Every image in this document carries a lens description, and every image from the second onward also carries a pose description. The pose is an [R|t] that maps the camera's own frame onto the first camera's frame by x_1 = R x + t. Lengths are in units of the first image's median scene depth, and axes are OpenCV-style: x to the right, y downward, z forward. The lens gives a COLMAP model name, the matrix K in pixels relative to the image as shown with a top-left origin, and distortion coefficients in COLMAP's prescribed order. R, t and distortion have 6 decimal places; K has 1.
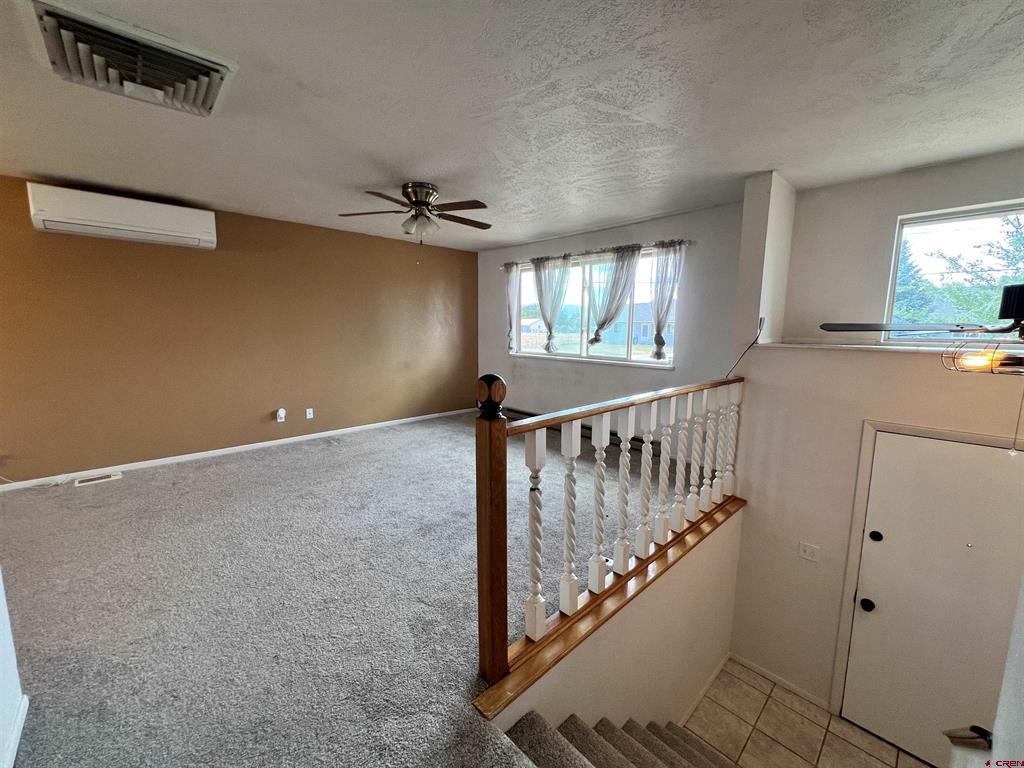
lens RADIAL K [[410.7, 0, 508.0], [0, 410.7, 381.1], [0, 0, 1]] dist [0.002140, -0.000063]
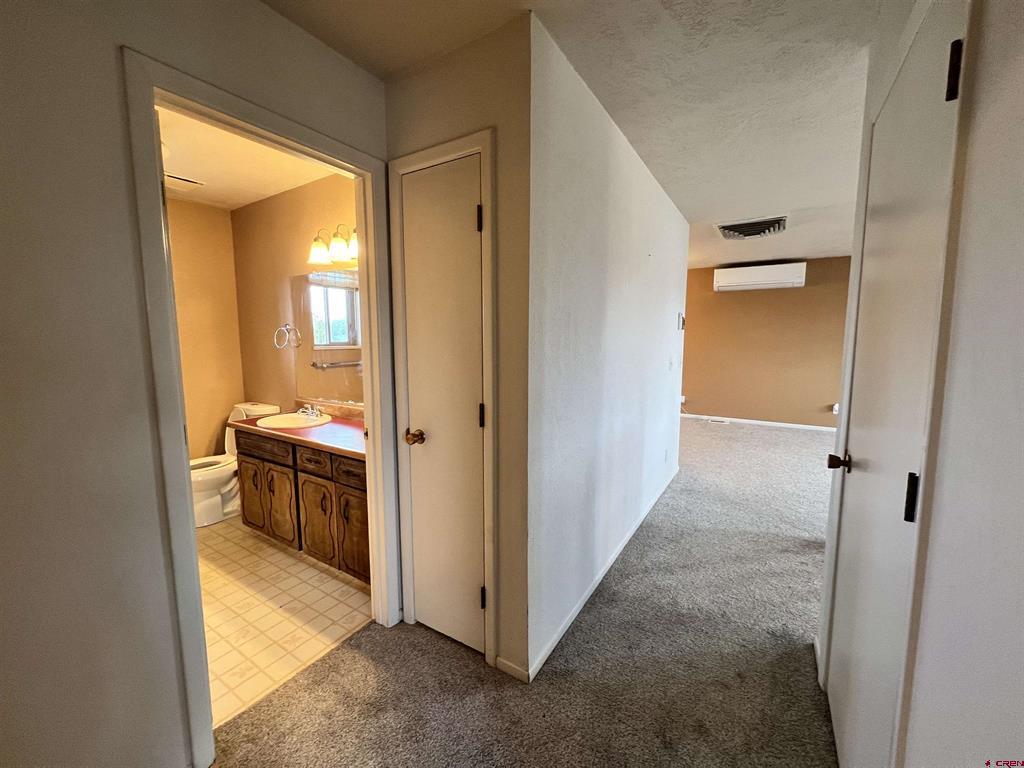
lens RADIAL K [[410.7, 0, 512.4], [0, 410.7, 383.5], [0, 0, 1]] dist [0.002140, -0.000063]
pose [[0.252925, 0.084268, -0.963809, 0.464531], [-0.108912, 0.992347, 0.058182, 0.045147], [0.961336, 0.090255, 0.260167, -0.341653]]
